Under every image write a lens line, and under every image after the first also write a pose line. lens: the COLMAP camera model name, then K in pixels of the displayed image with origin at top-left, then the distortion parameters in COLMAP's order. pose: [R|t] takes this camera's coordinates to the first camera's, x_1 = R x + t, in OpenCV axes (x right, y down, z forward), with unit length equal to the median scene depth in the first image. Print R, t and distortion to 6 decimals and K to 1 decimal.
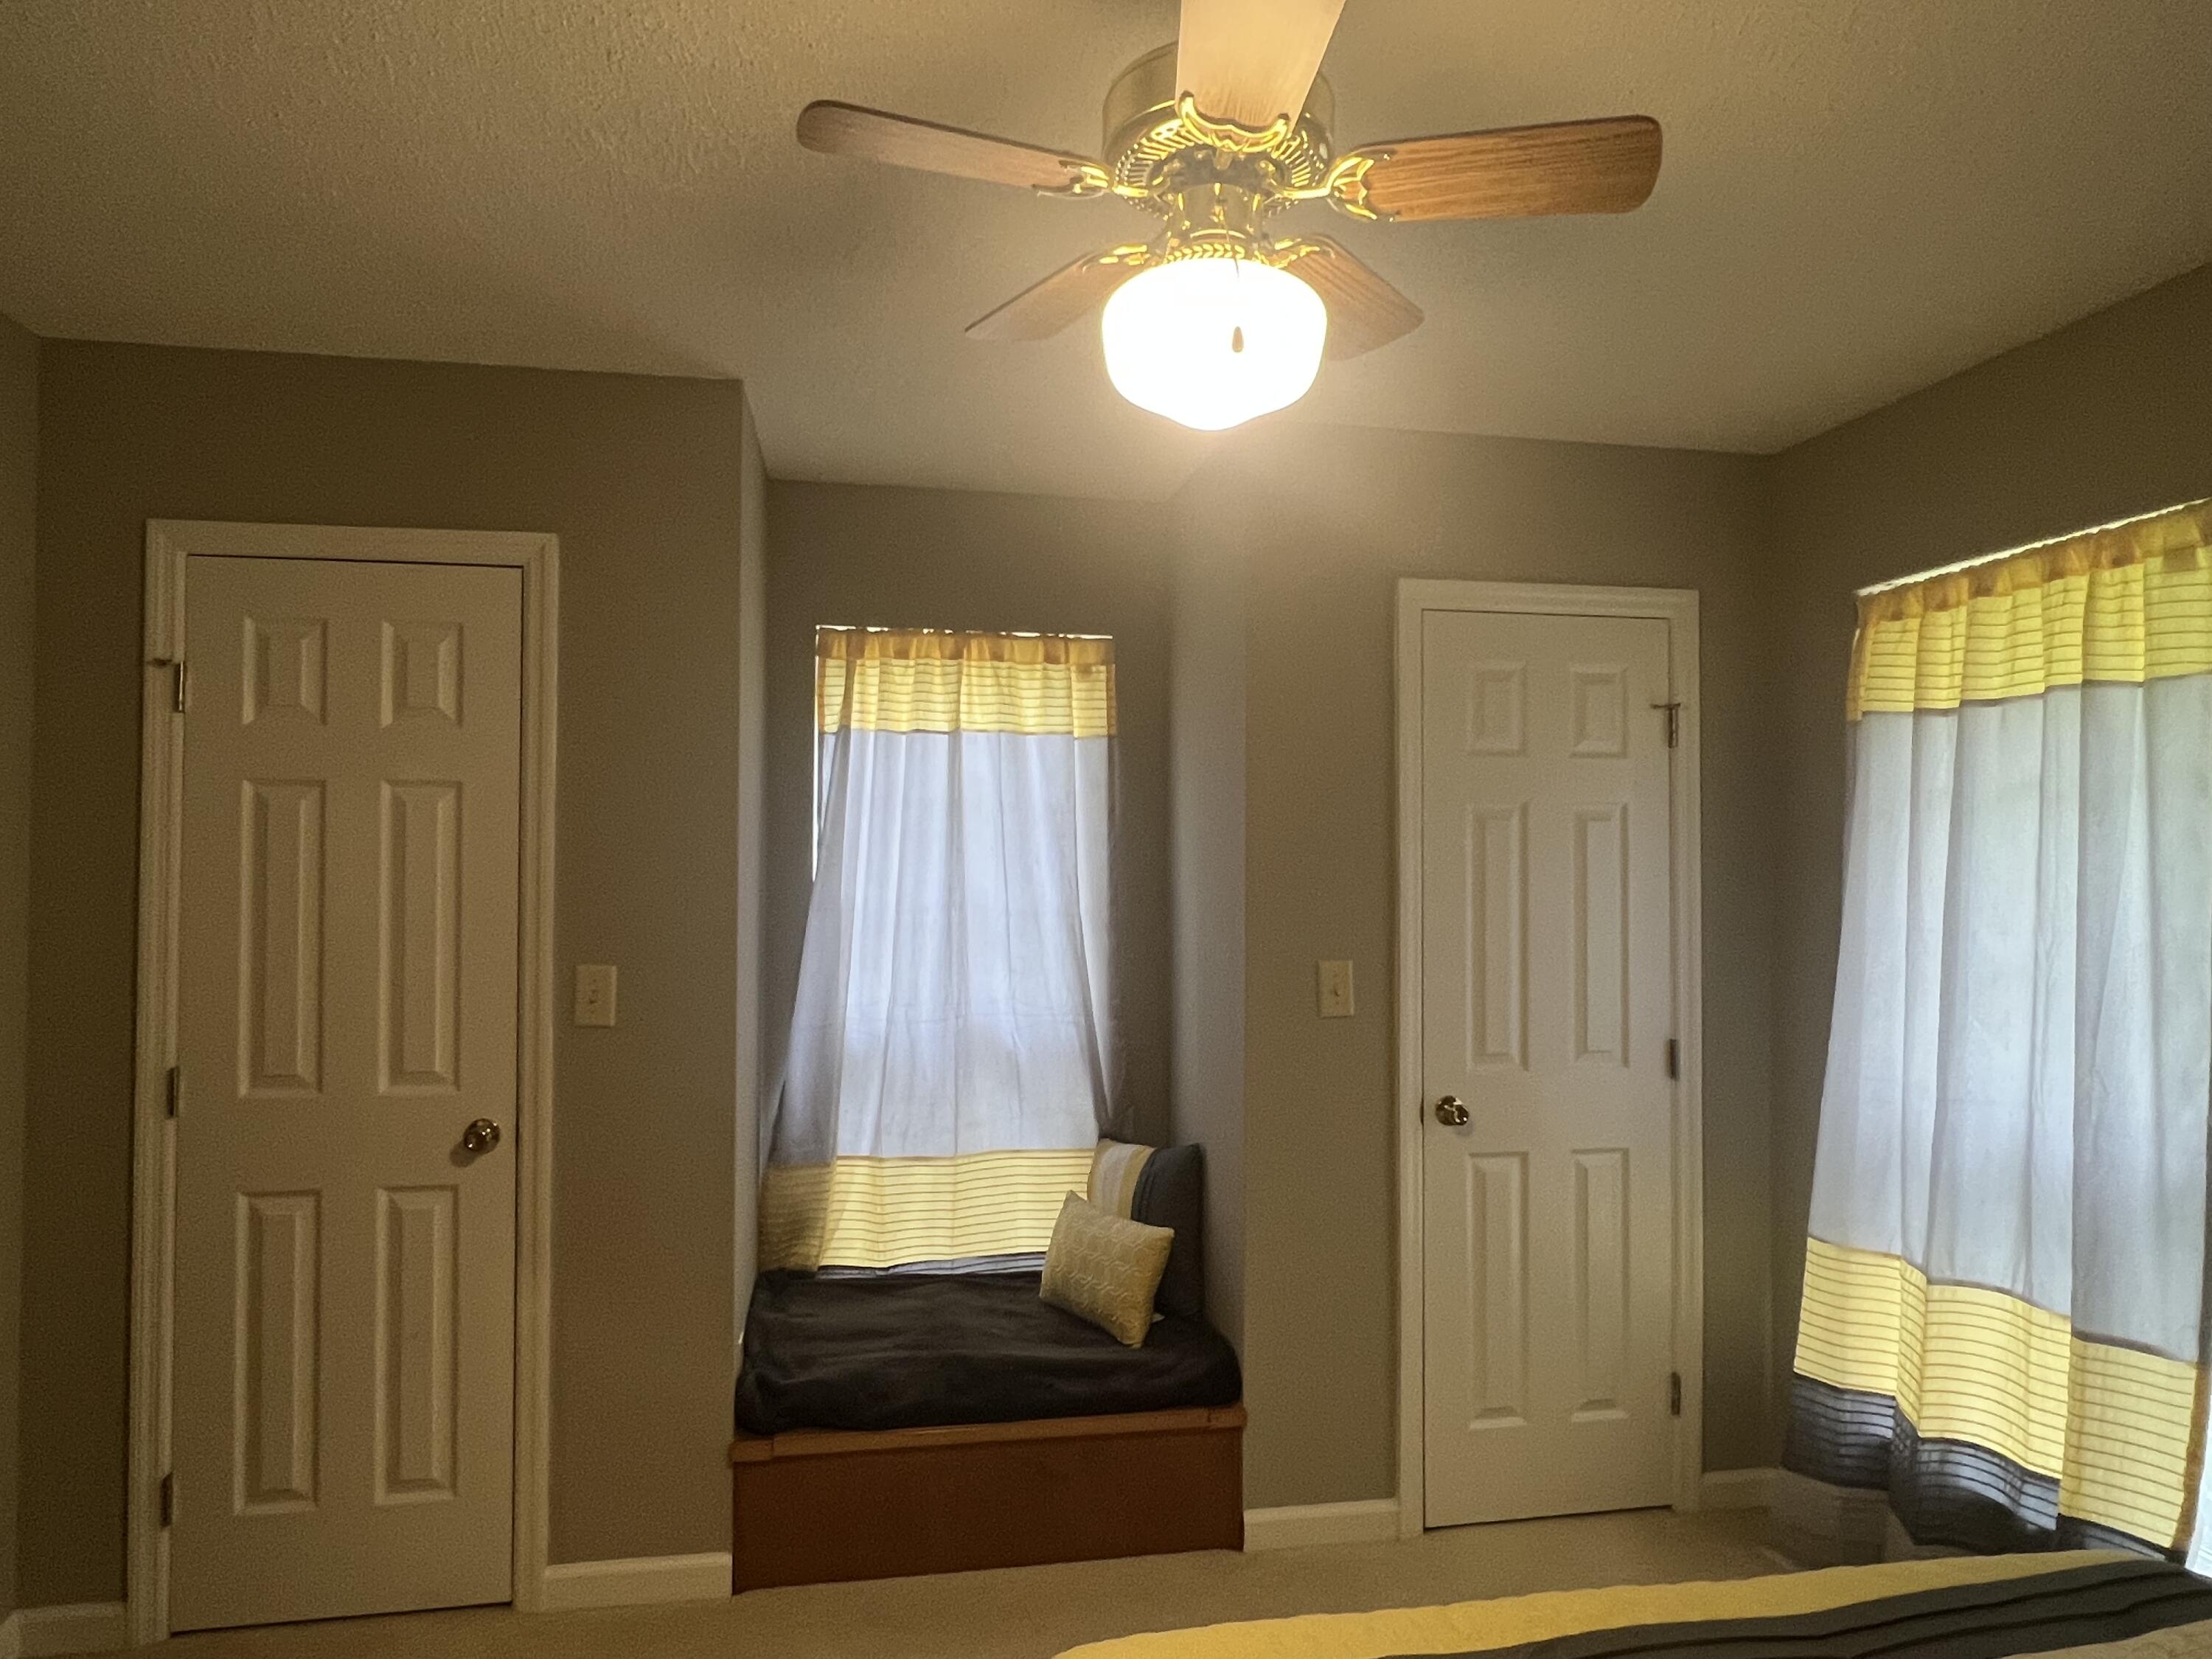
lens RADIAL K [[1323.4, 0, 1107.2], [0, 1323.4, 835.6], [0, 0, 1]] dist [0.001467, -0.003899]
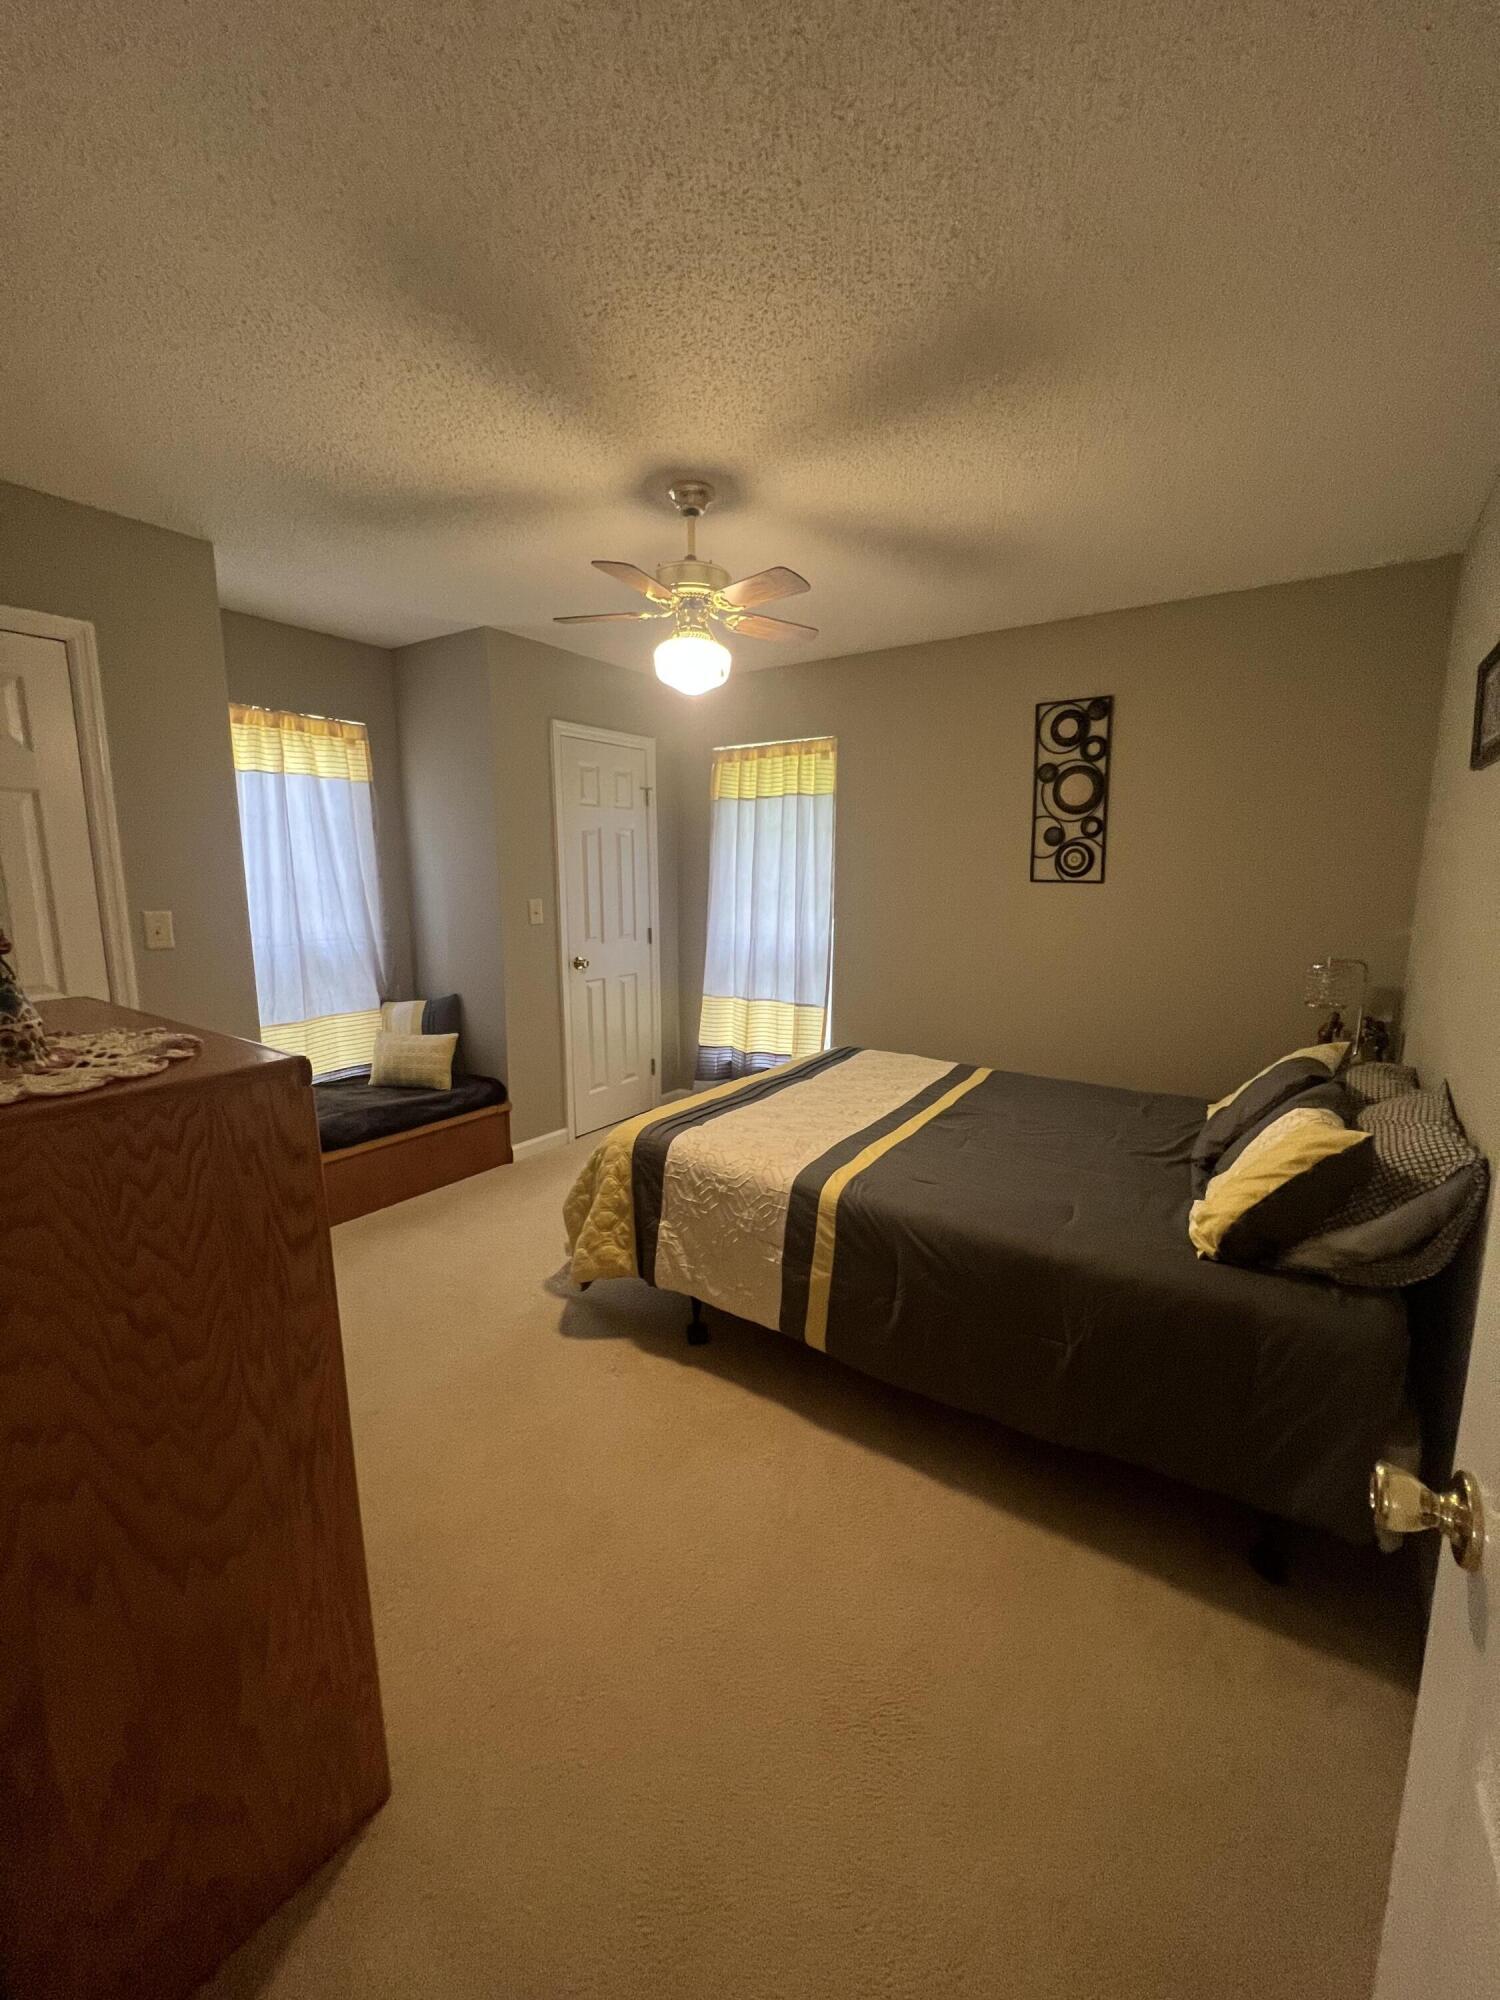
lens RADIAL K [[797.5, 0, 748.7], [0, 797.5, 994.7], [0, 0, 1]] dist [-0.004485, -0.000031]
pose [[0.707564, -0.111239, 0.697839, -0.514497], [-0.014393, 0.985059, 0.171616, 0.019833], [-0.706503, -0.131473, 0.695391, -0.185162]]
